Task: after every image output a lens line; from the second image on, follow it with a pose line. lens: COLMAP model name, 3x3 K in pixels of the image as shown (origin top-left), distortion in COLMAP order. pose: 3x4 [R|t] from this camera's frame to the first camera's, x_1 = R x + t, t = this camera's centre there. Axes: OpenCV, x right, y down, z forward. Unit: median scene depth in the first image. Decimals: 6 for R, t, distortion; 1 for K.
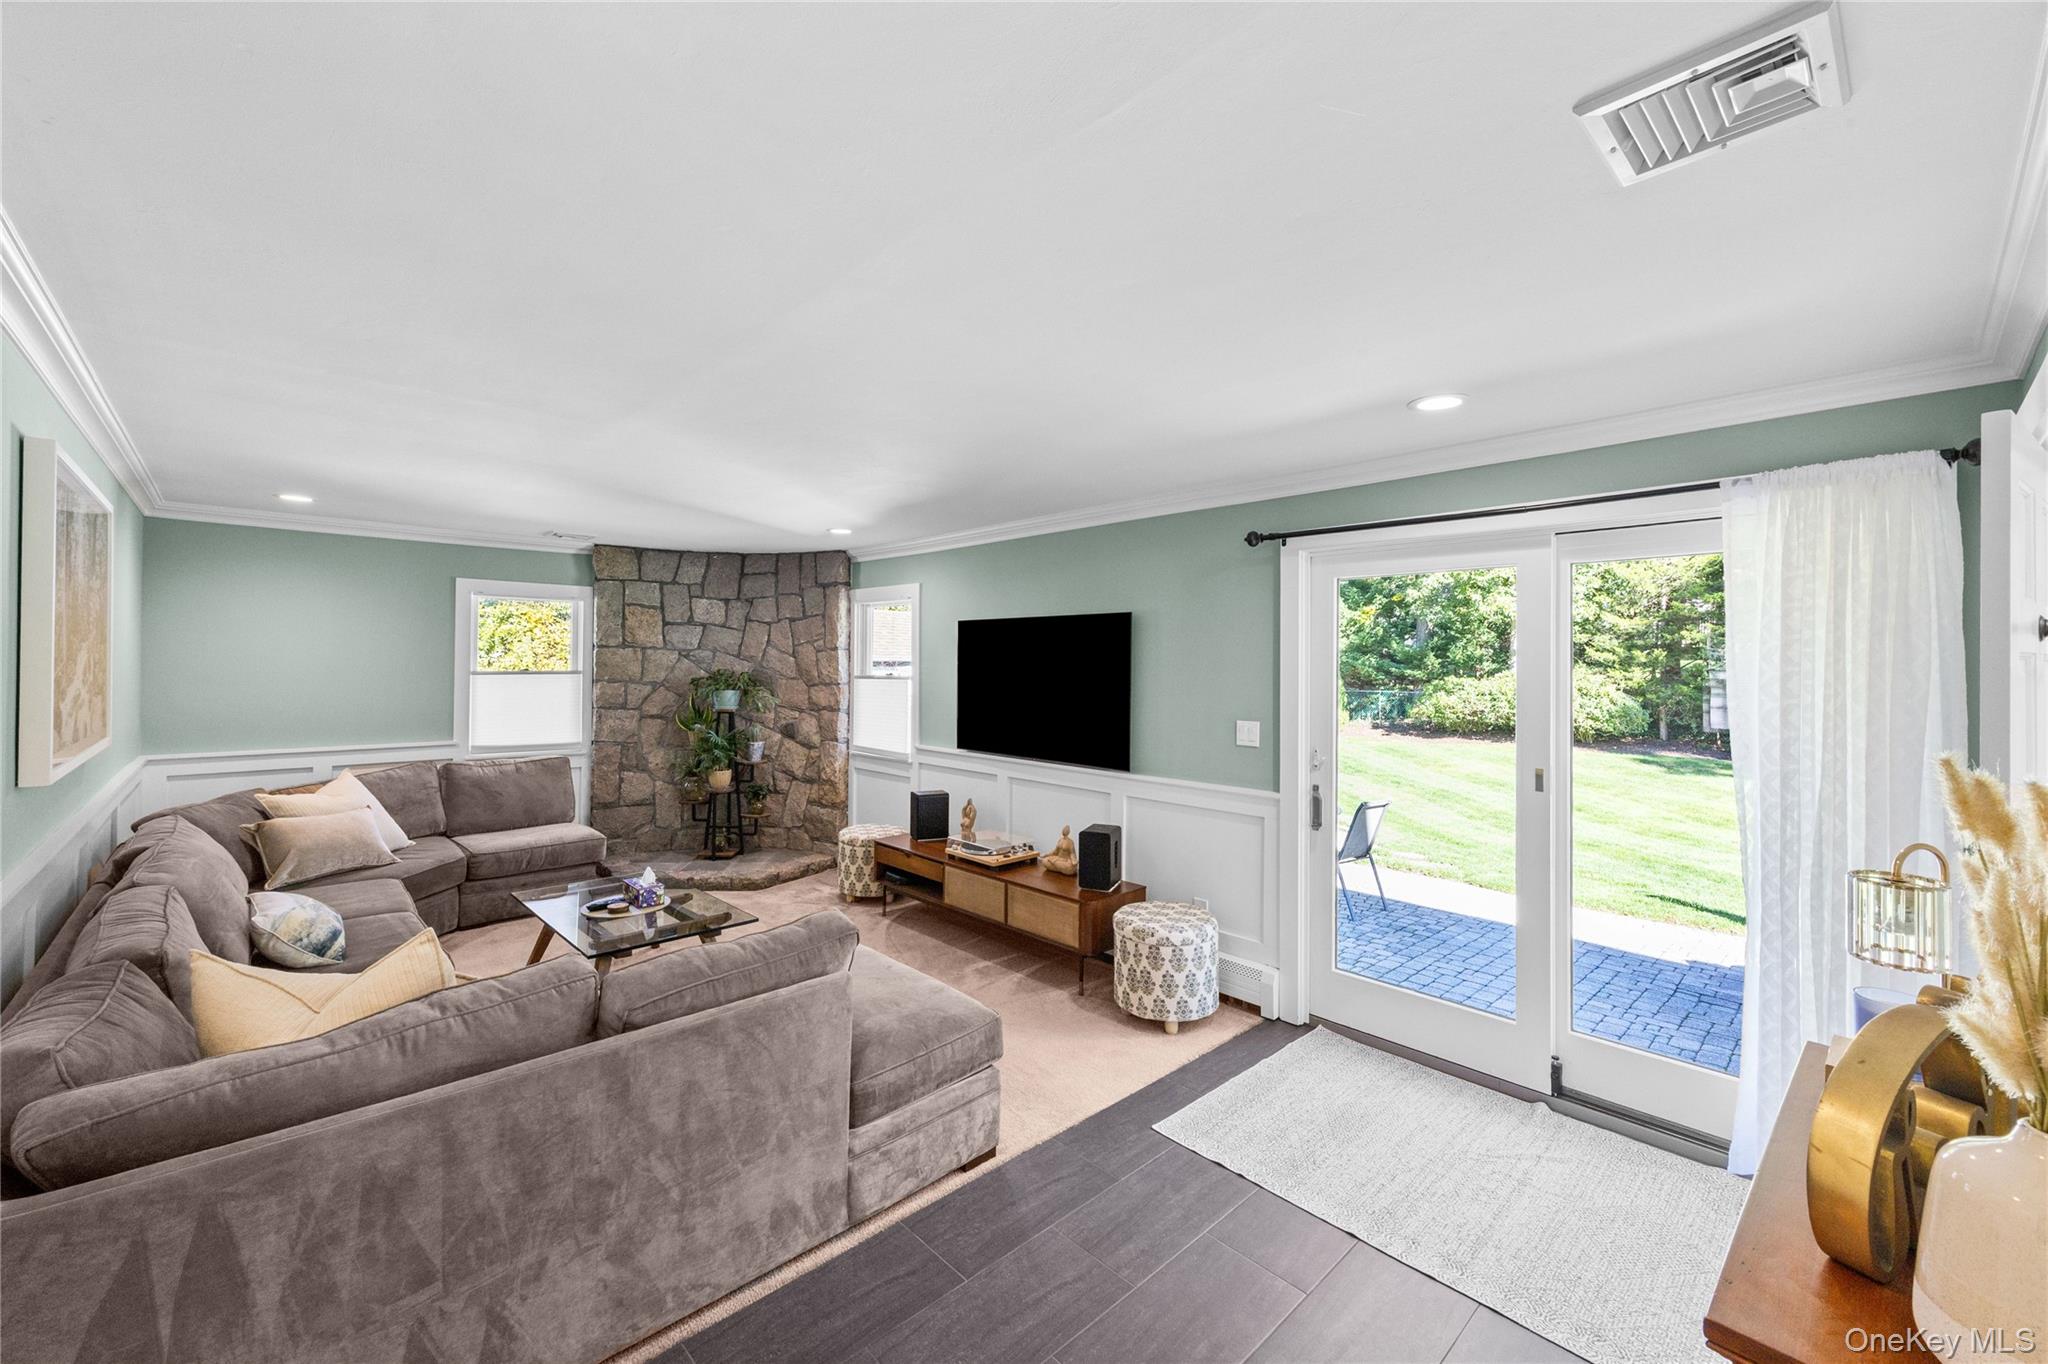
lens RADIAL K [[826.1, 0, 1029.2], [0, 826.1, 662.0], [0, 0, 1]] dist [0.002046, 0.000028]
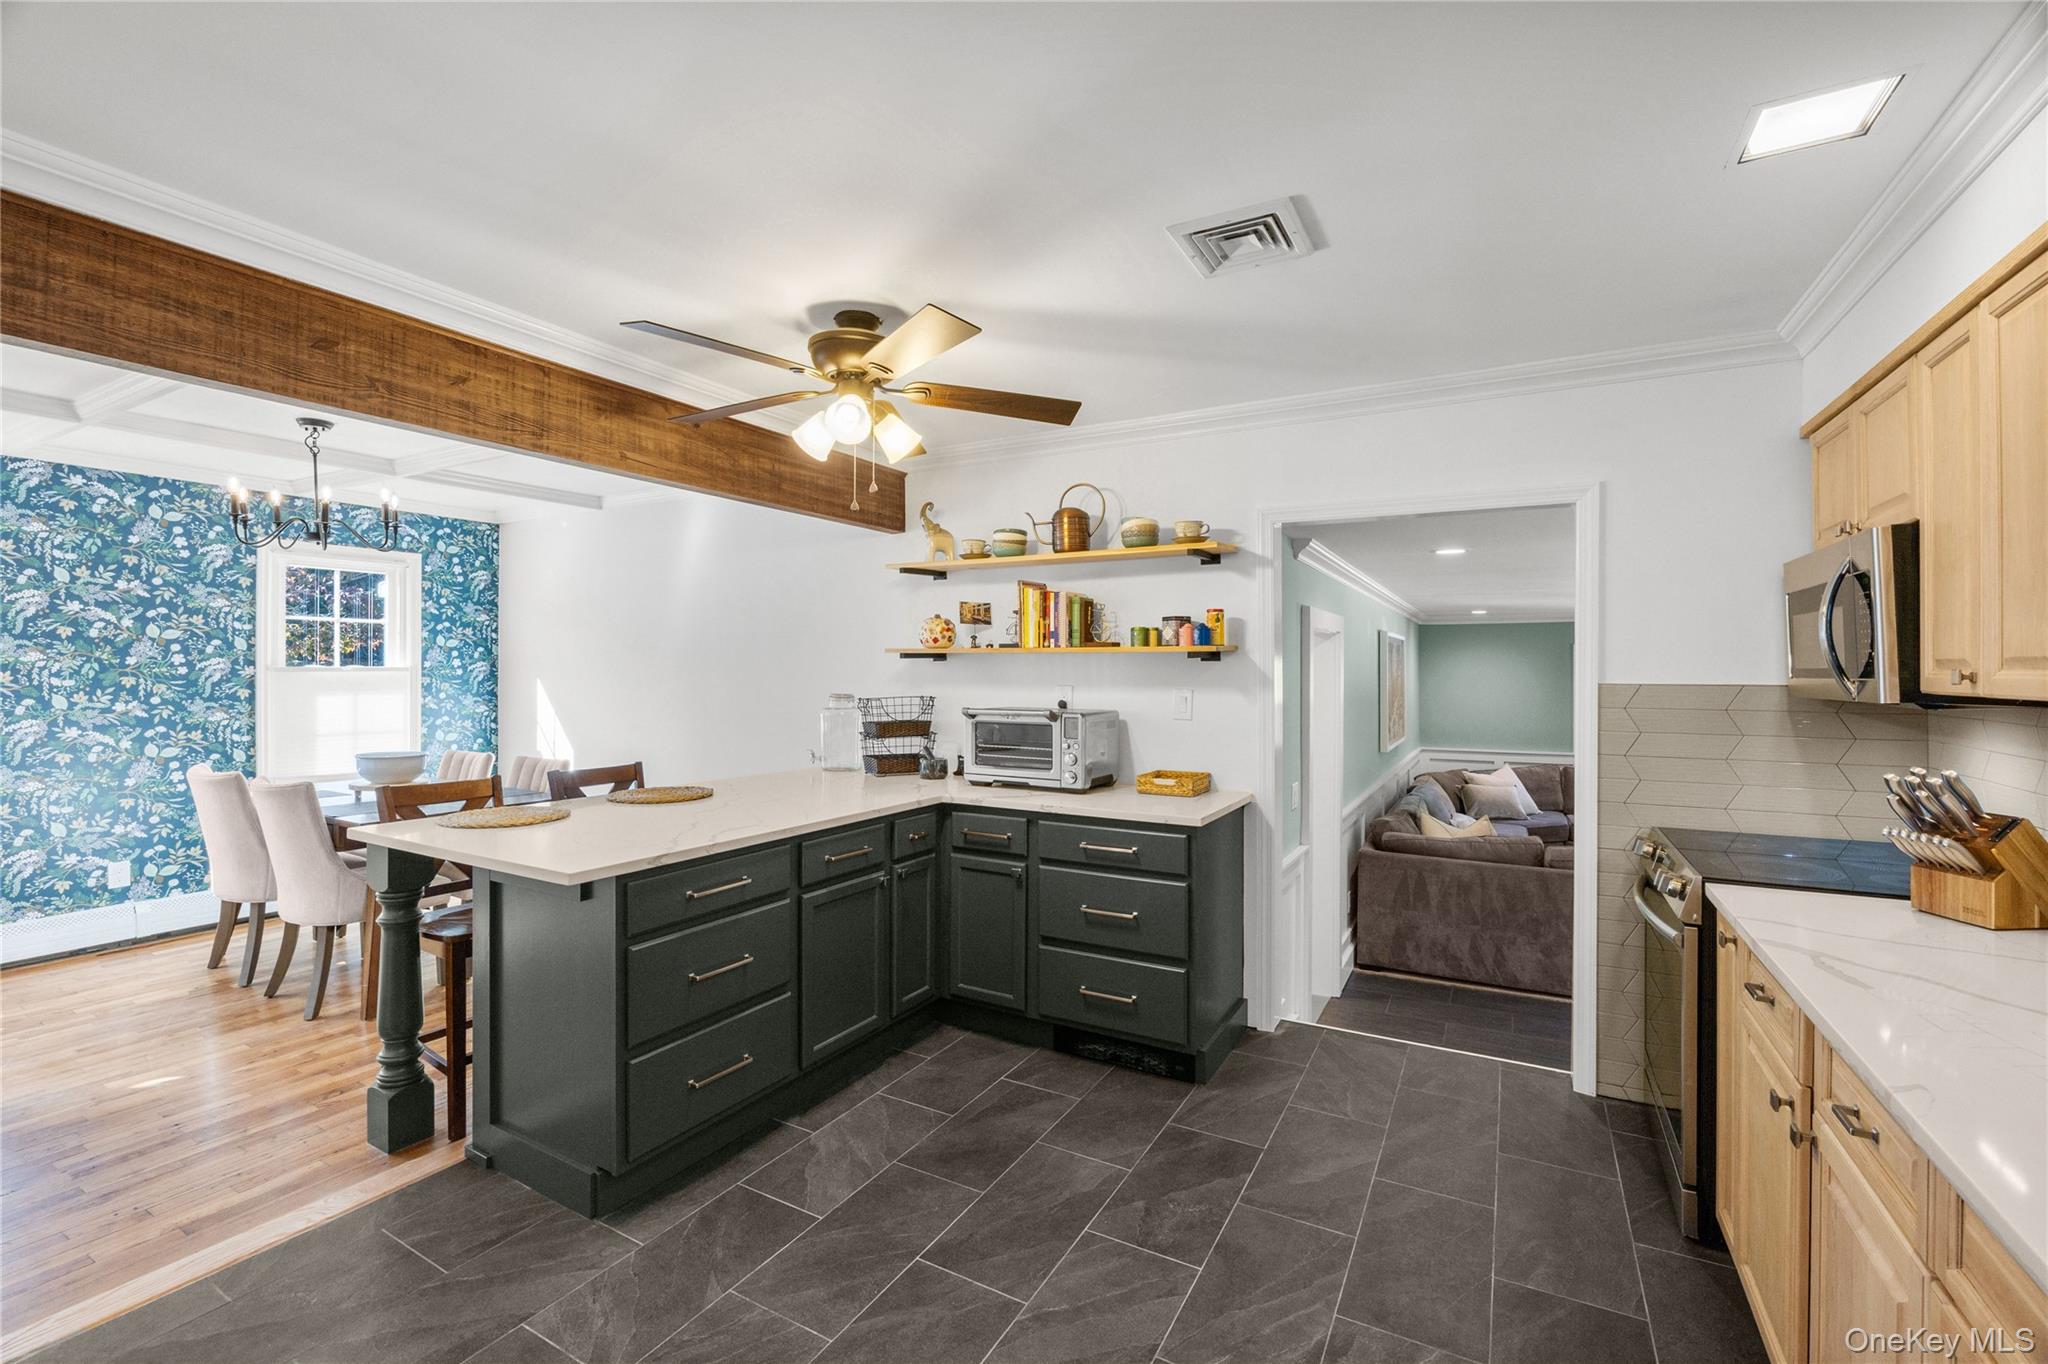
lens RADIAL K [[881.2, 0, 1027.5], [0, 881.2, 670.8], [0, 0, 1]] dist [-0.000735, -0.000022]
pose [[0.311394, -0.006738, -0.950257, 0.504869], [0.001195, 0.999977, -0.006699, -0.043023], [0.950280, 0.000950, 0.311394, -0.431725]]
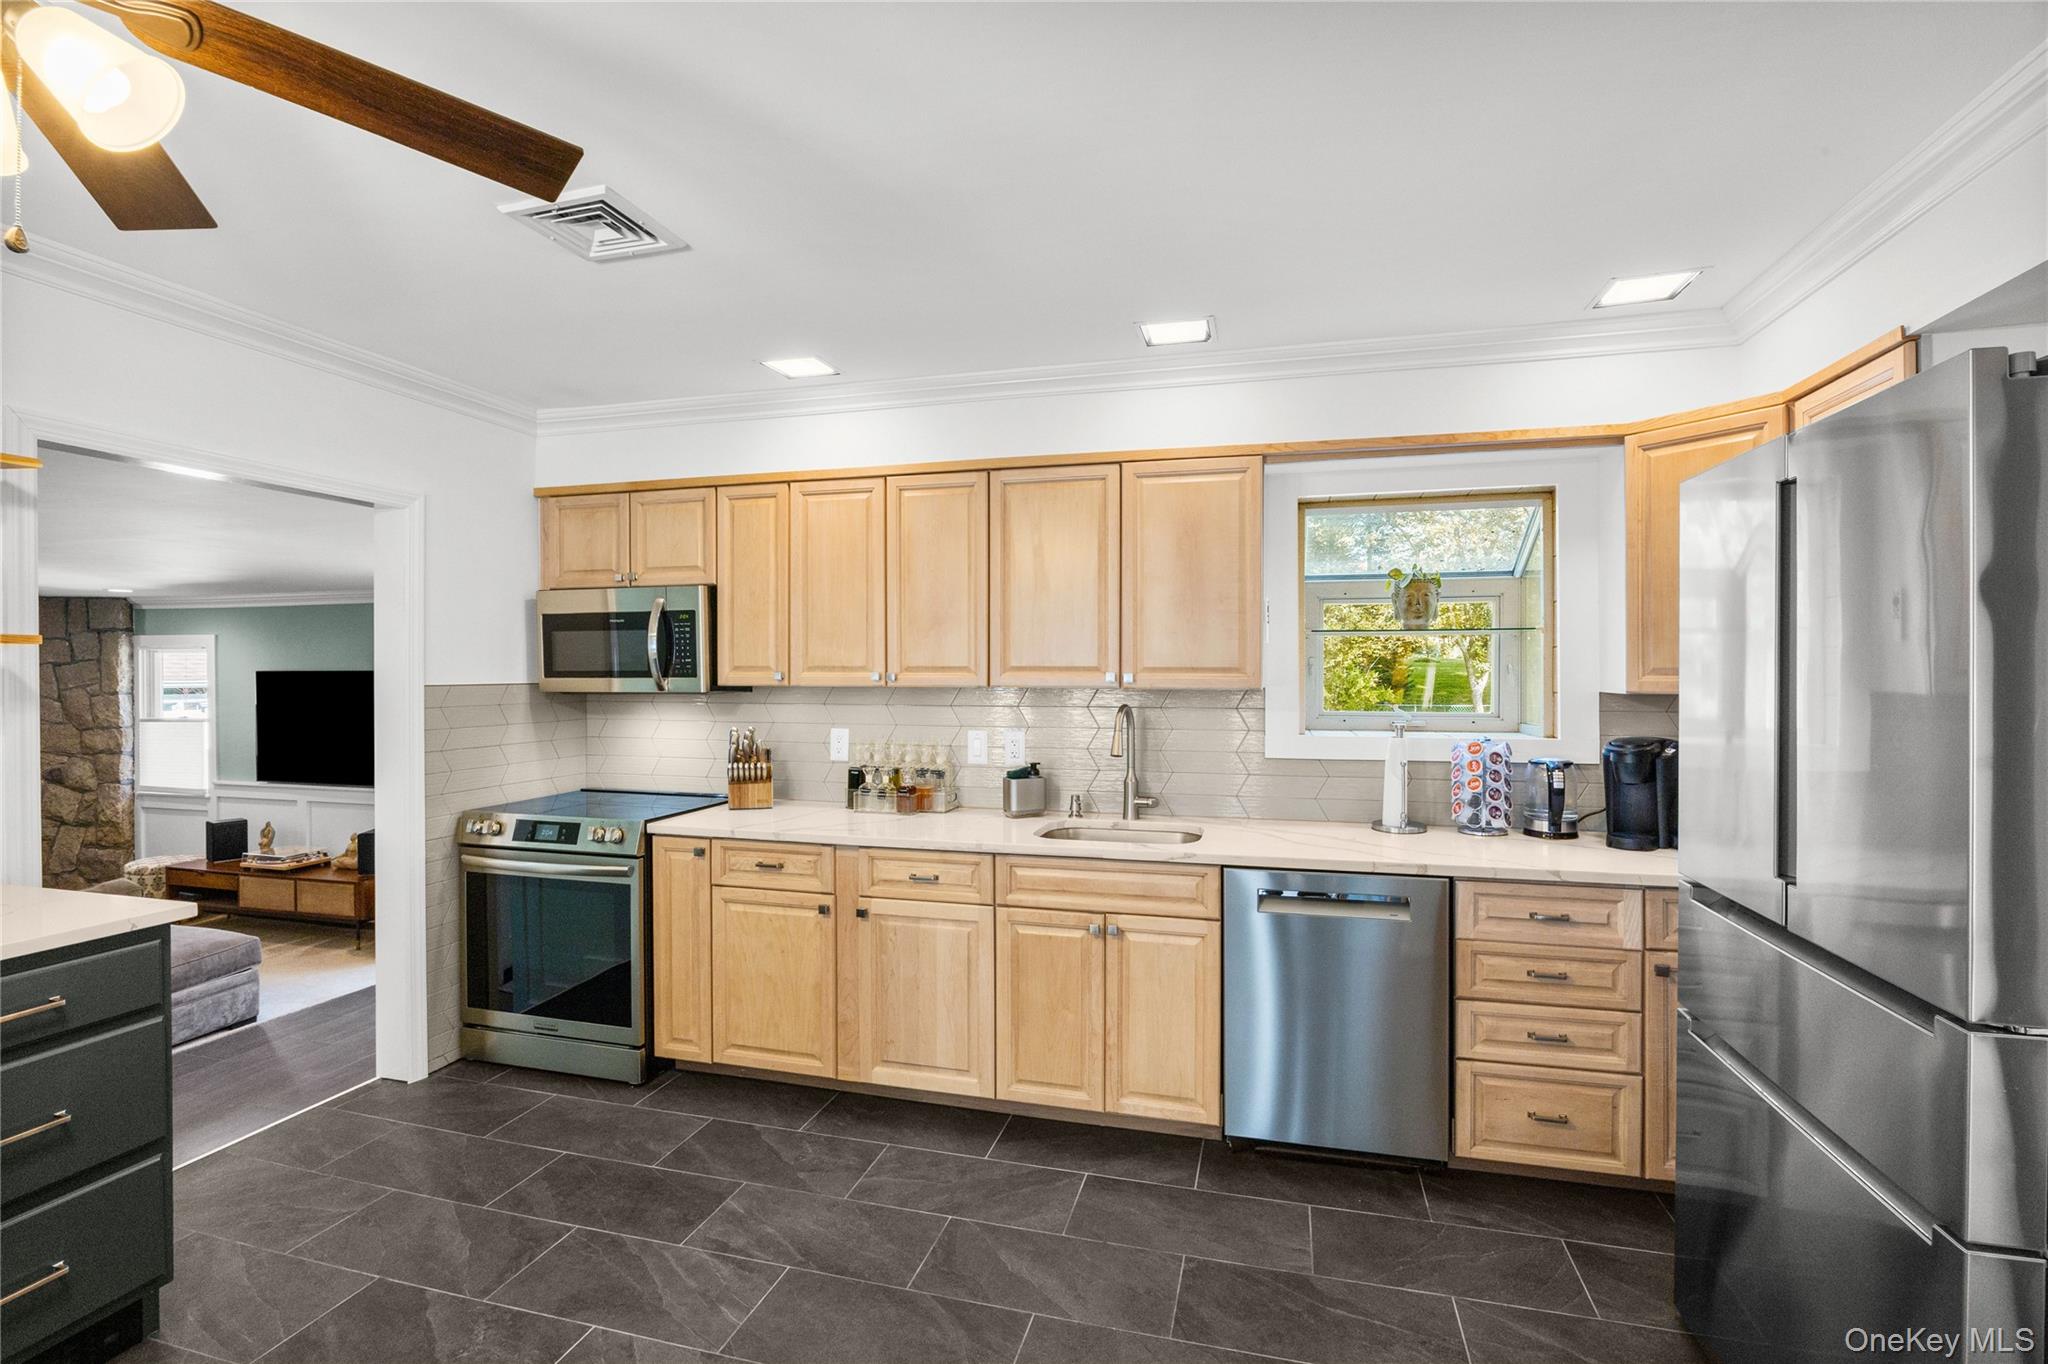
lens RADIAL K [[950.7, 0, 1022.7], [0, 950.7, 674.1], [0, 0, 1]] dist [-0.010259, 0.000060]
pose [[0.856964, -0.014088, 0.515183, 0.141750], [0.008471, 0.999876, 0.013251, -0.050042], [-0.515306, -0.006992, 0.856978, -0.639056]]
